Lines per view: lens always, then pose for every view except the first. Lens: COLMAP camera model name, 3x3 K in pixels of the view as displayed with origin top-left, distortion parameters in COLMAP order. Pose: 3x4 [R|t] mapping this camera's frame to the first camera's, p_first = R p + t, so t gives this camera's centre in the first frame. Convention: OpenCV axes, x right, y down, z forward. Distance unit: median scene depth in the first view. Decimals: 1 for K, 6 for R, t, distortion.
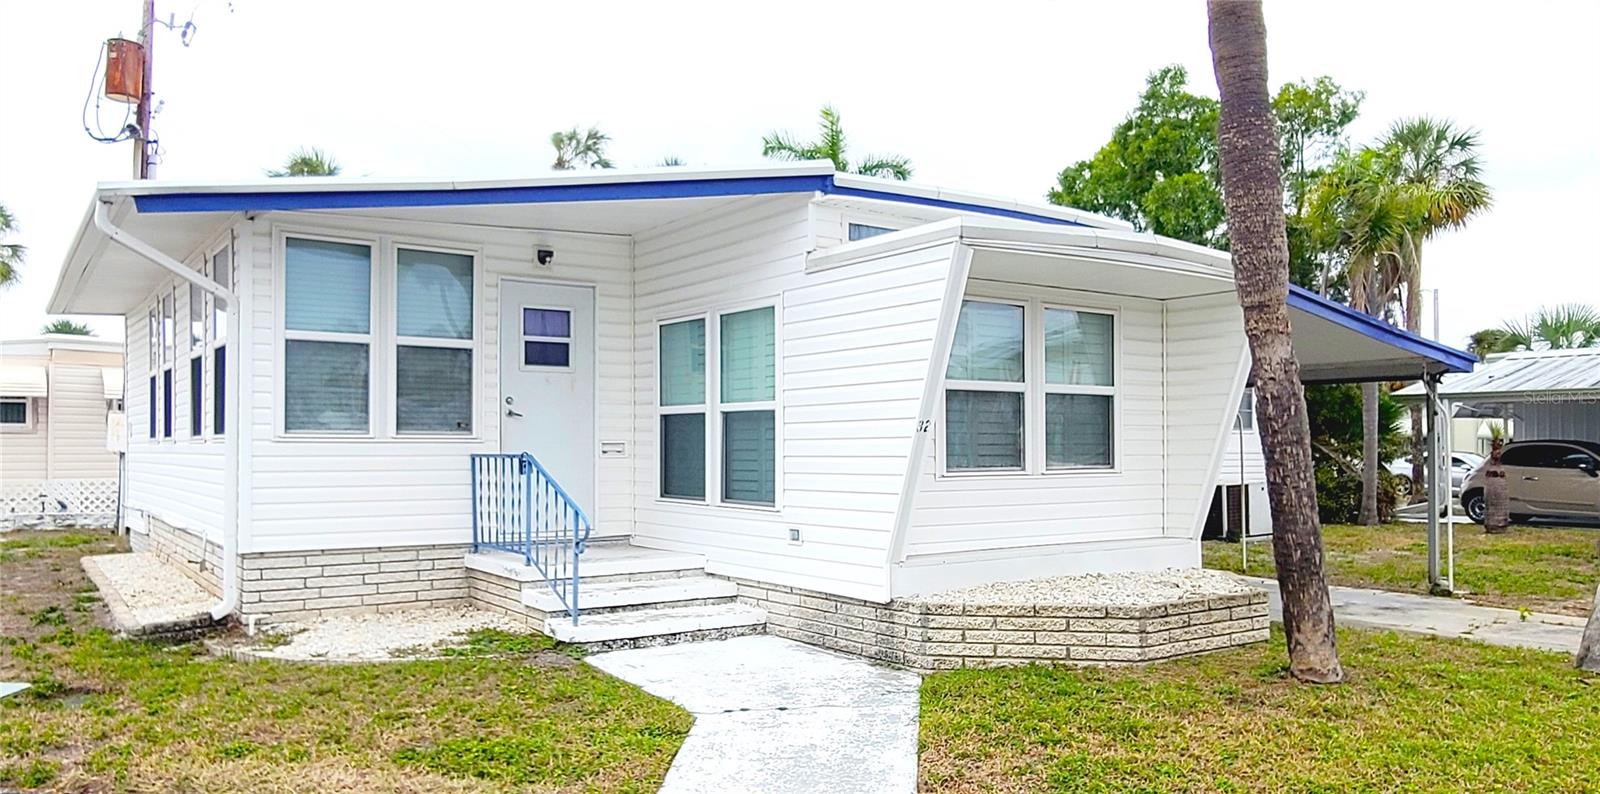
lens RADIAL K [[1152.6, 0, 795.8], [0, 1152.6, 412.5], [0, 0, 1]] dist [0.004396, 0.004665]
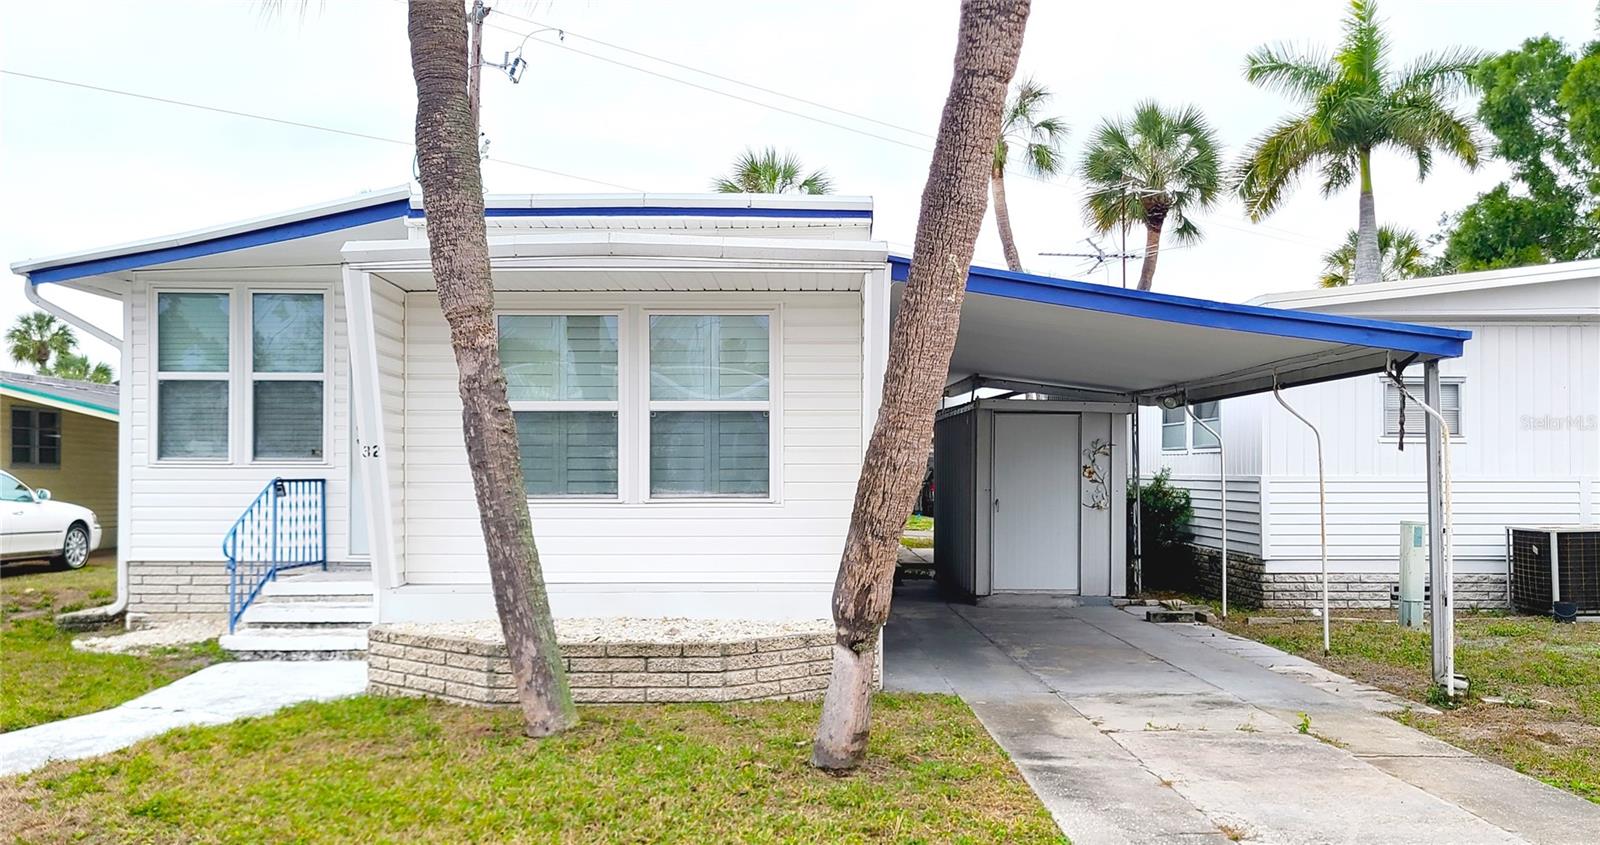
lens RADIAL K [[1471.7, 0, 790.5], [0, 1471.7, 448.6], [0, 0, 1]] dist [0.053709, 0.000000]
pose [[0.815530, -0.009327, -0.578640, 0.955774], [0.016927, 0.999827, 0.007741, 0.004977], [0.578468, -0.016108, 0.815546, 0.140685]]
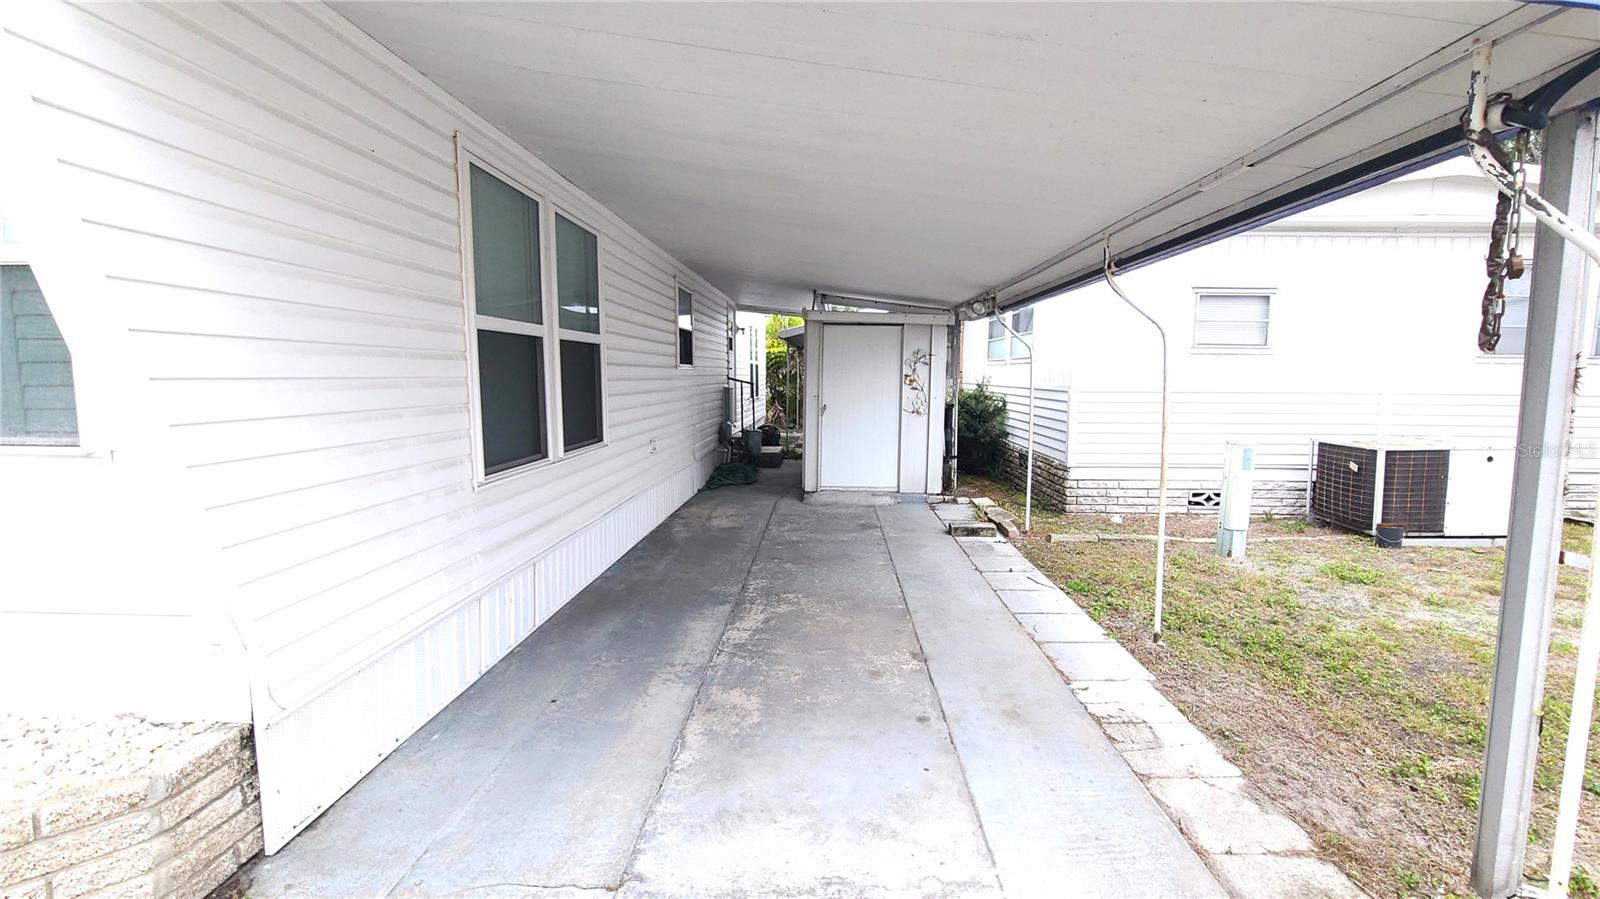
lens RADIAL K [[698.4, 0, 811.3], [0, 698.4, 448.0], [0, 0, 1]] dist [-0.000505, -0.000412]
pose [[0.797401, 0.069050, -0.599486, 0.663884], [0.011913, 0.991437, 0.130042, 0.021095], [0.603332, -0.110838, 0.789750, 1.009240]]
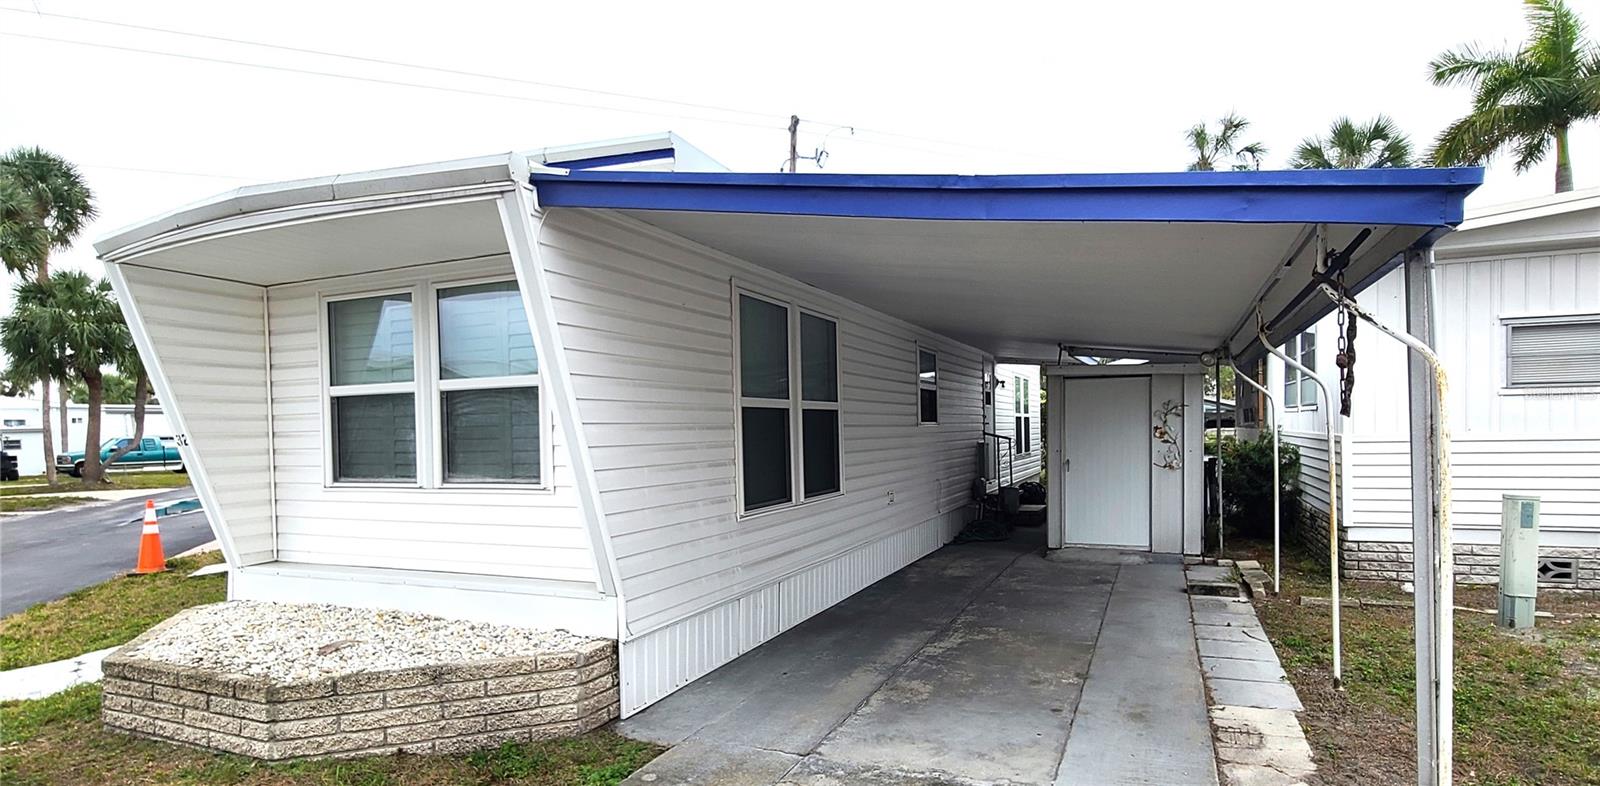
lens RADIAL K [[819.6, 0, 811.0], [0, 819.6, 447.7], [0, 0, 1]] dist [-0.004605, -0.000055]
pose [[0.516967, 0.011354, -0.855930, 0.862035], [0.043909, 0.998244, 0.039763, 0.012392], [0.854878, -0.058139, 0.515561, 0.921566]]
